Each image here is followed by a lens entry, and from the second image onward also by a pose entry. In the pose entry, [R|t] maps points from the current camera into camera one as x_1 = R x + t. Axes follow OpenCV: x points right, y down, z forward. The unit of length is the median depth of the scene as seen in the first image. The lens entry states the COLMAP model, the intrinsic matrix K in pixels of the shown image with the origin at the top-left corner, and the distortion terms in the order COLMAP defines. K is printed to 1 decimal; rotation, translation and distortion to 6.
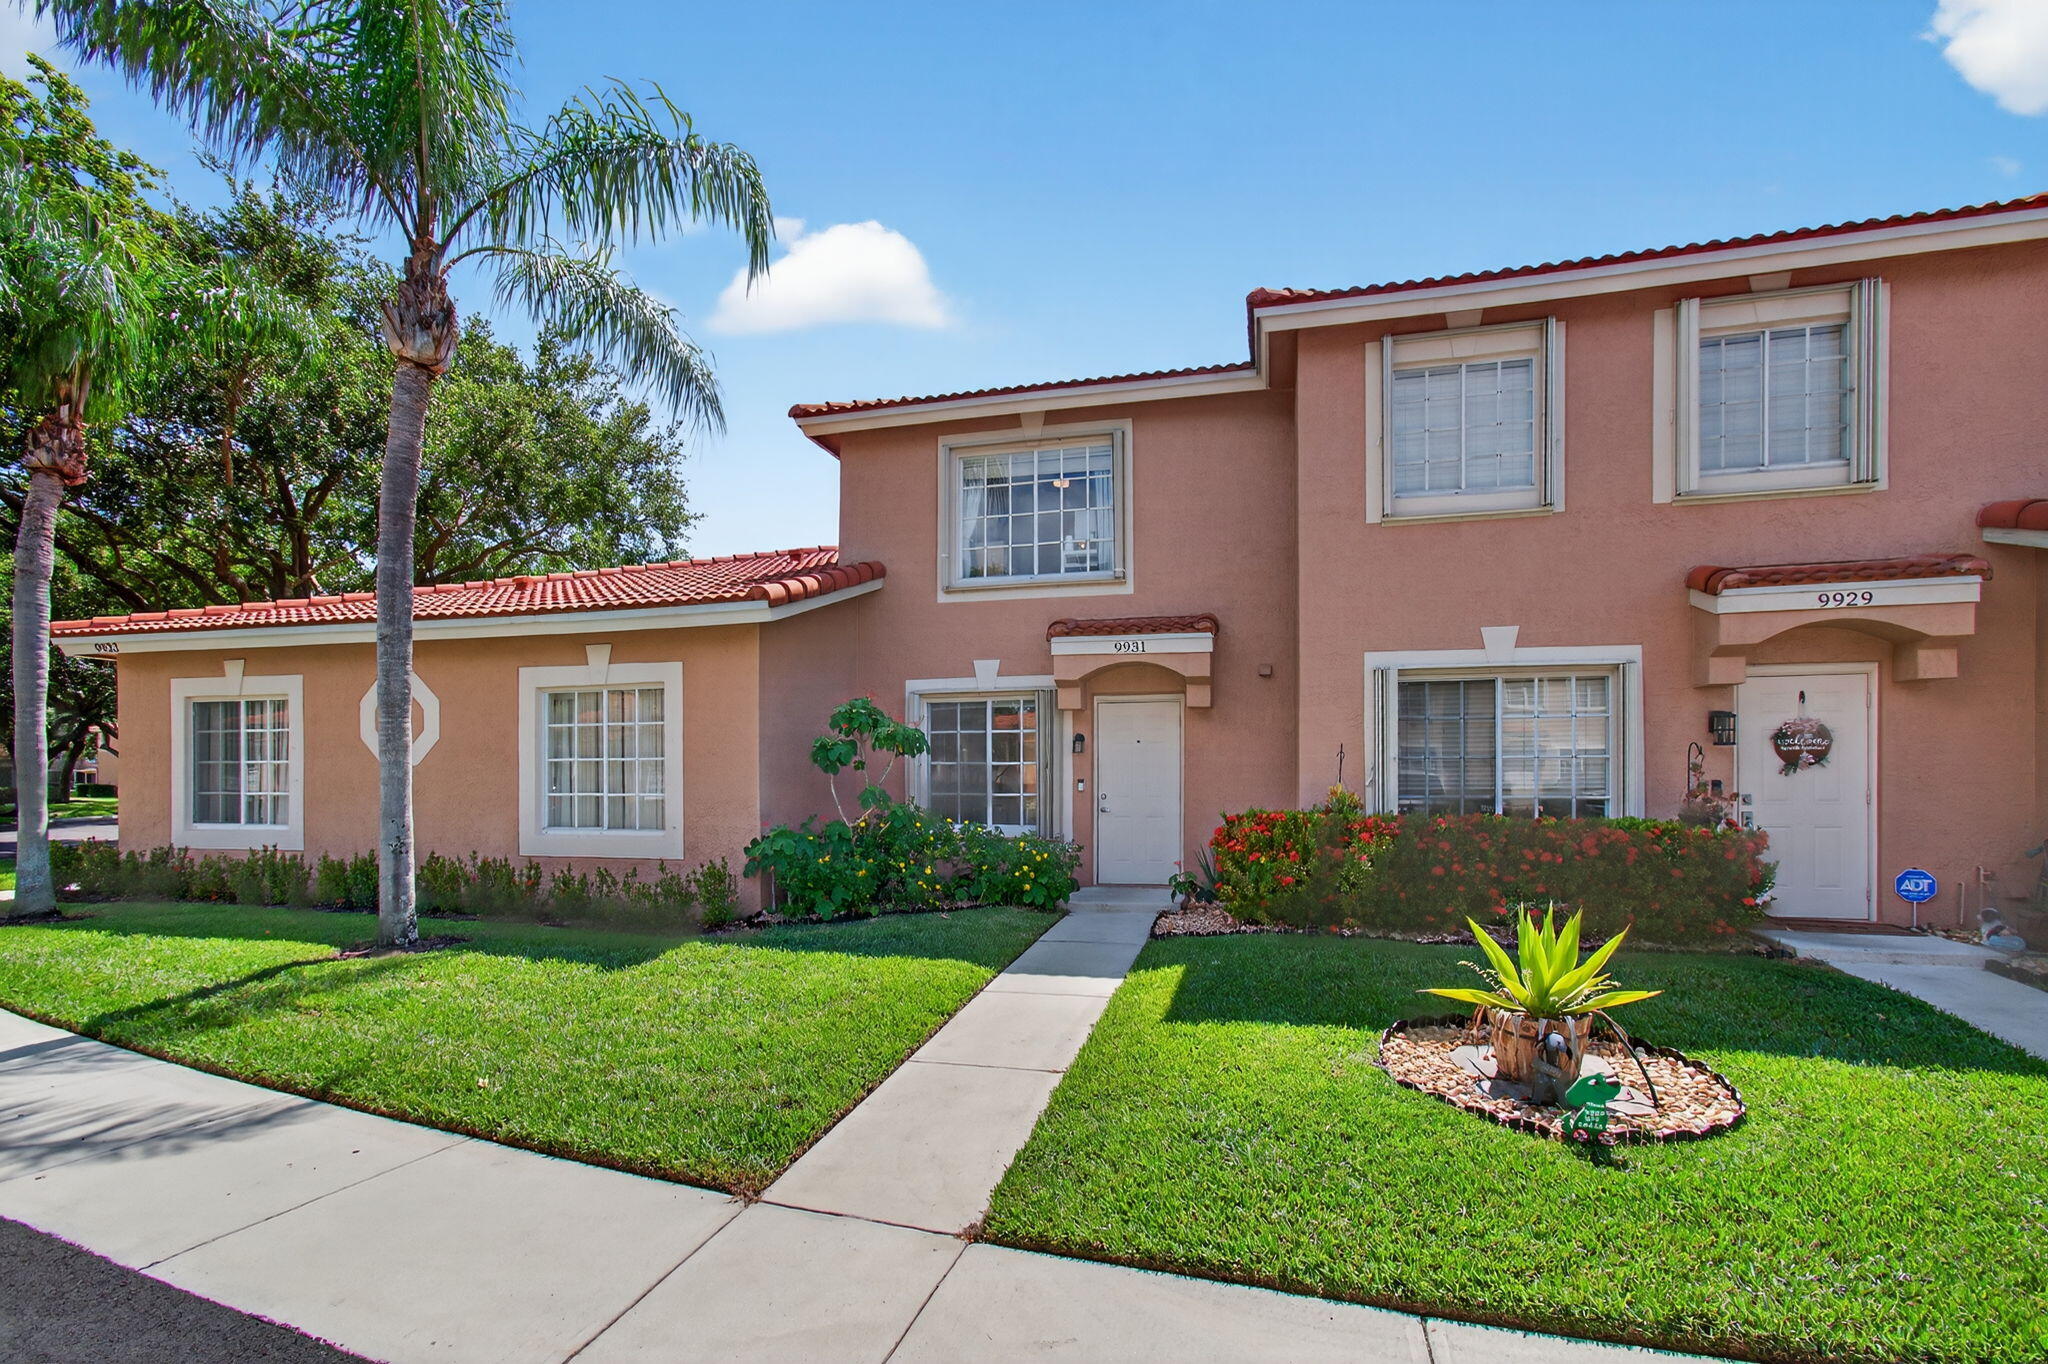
lens RADIAL K [[928.2, 0, 1017.7], [0, 928.2, 664.3], [0, 0, 1]] dist [-0.039064, 0.071008]
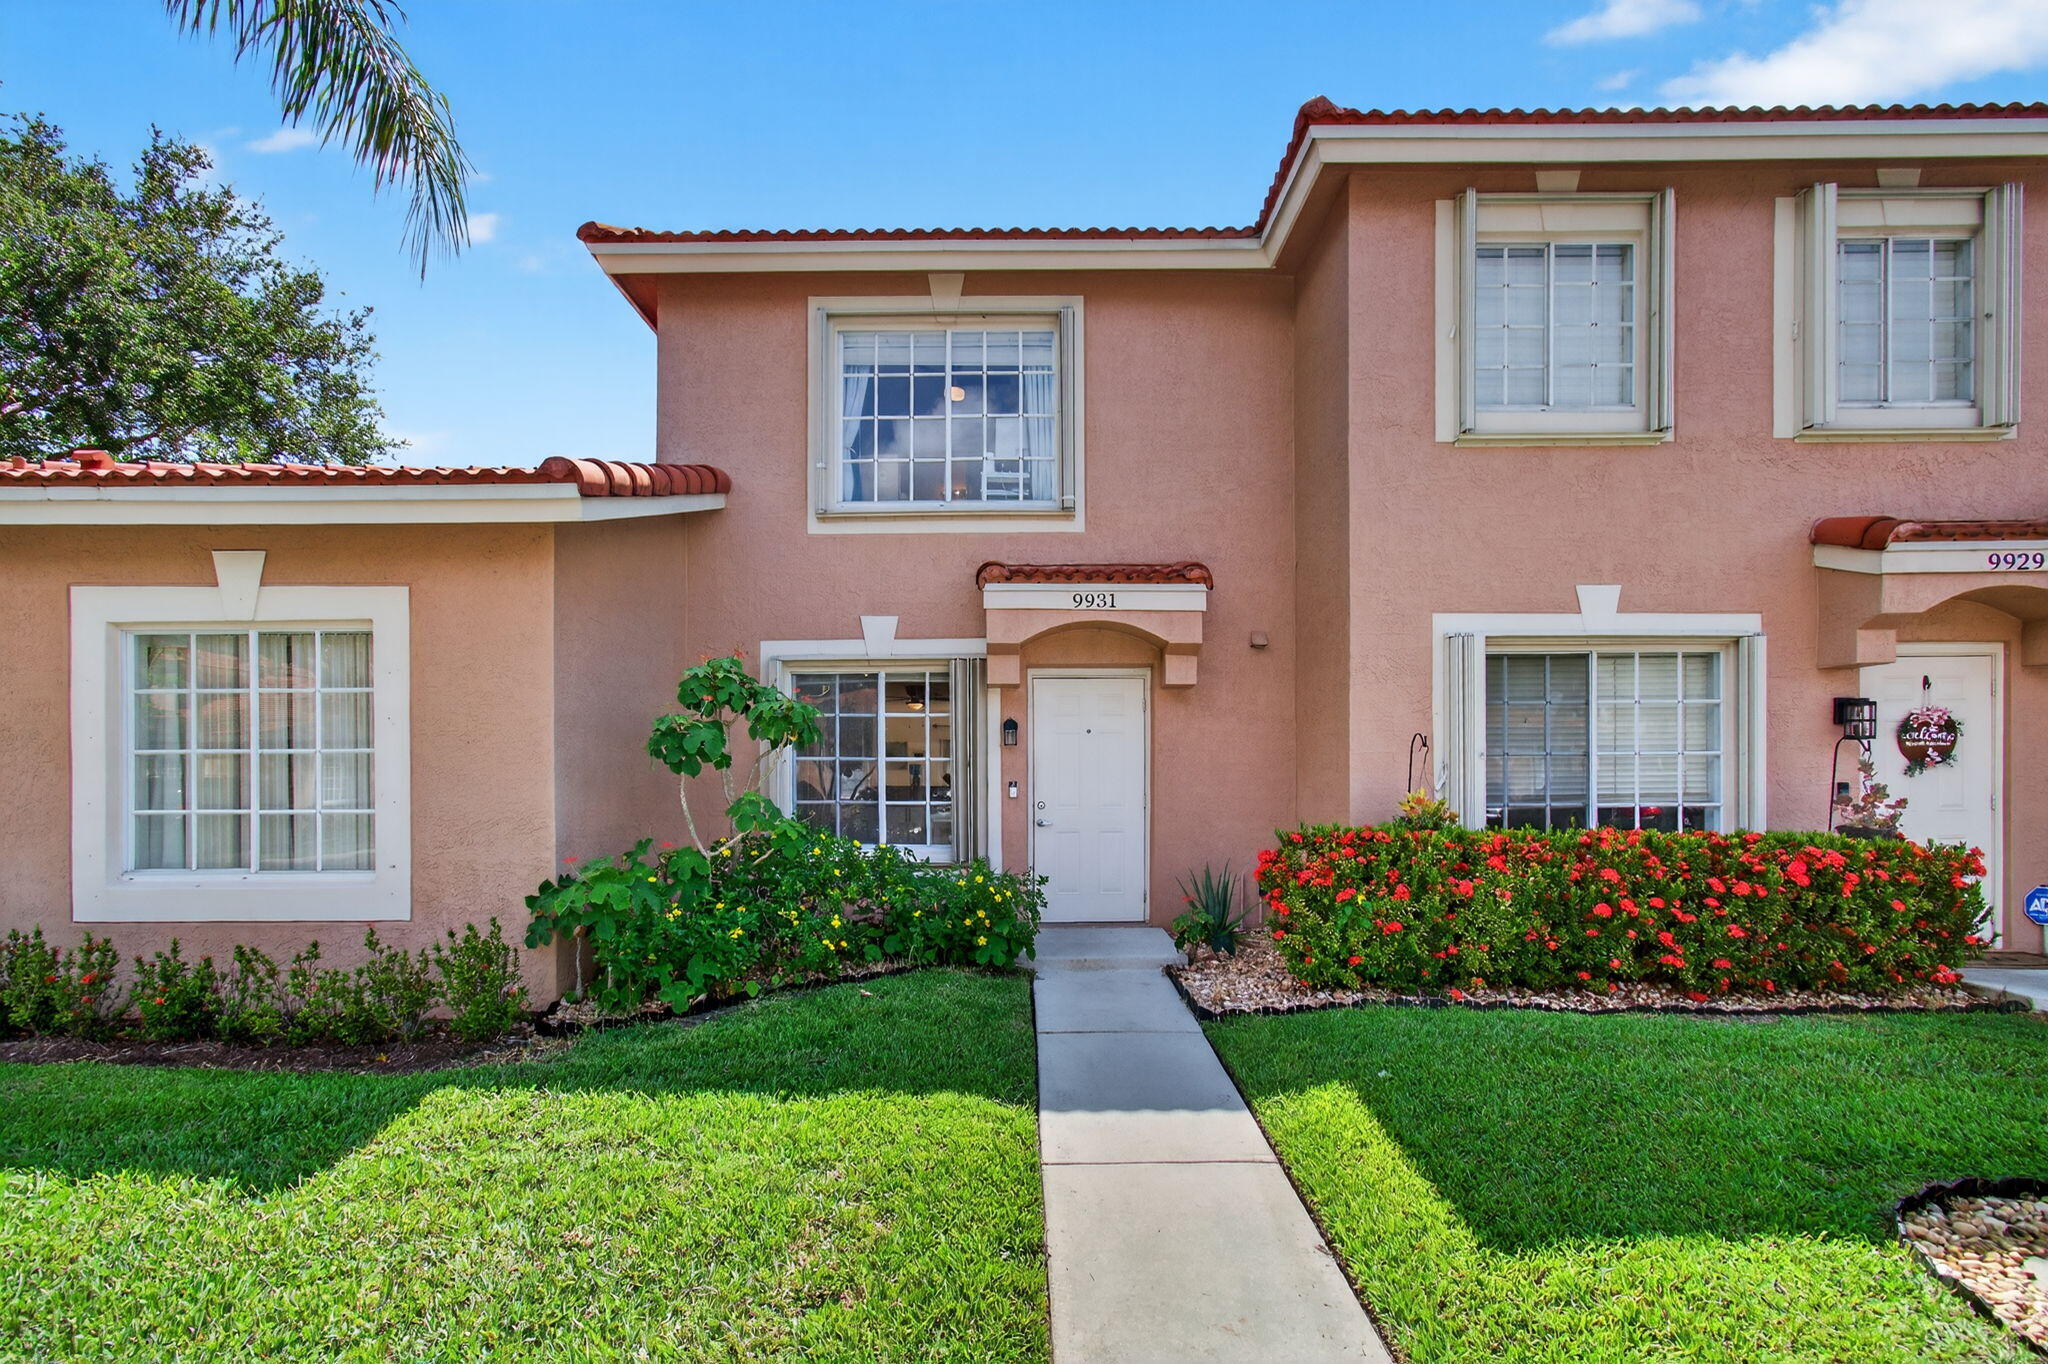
lens RADIAL K [[975.4, 0, 1024.2], [0, 975.4, 701.3], [0, 0, 1]] dist [0.013594, -0.003552]
pose [[0.970237, 0.018637, 0.241440, -0.135128], [-0.029139, 0.998775, 0.039997, 0.035996], [-0.240399, -0.045842, 0.969591, 0.306499]]
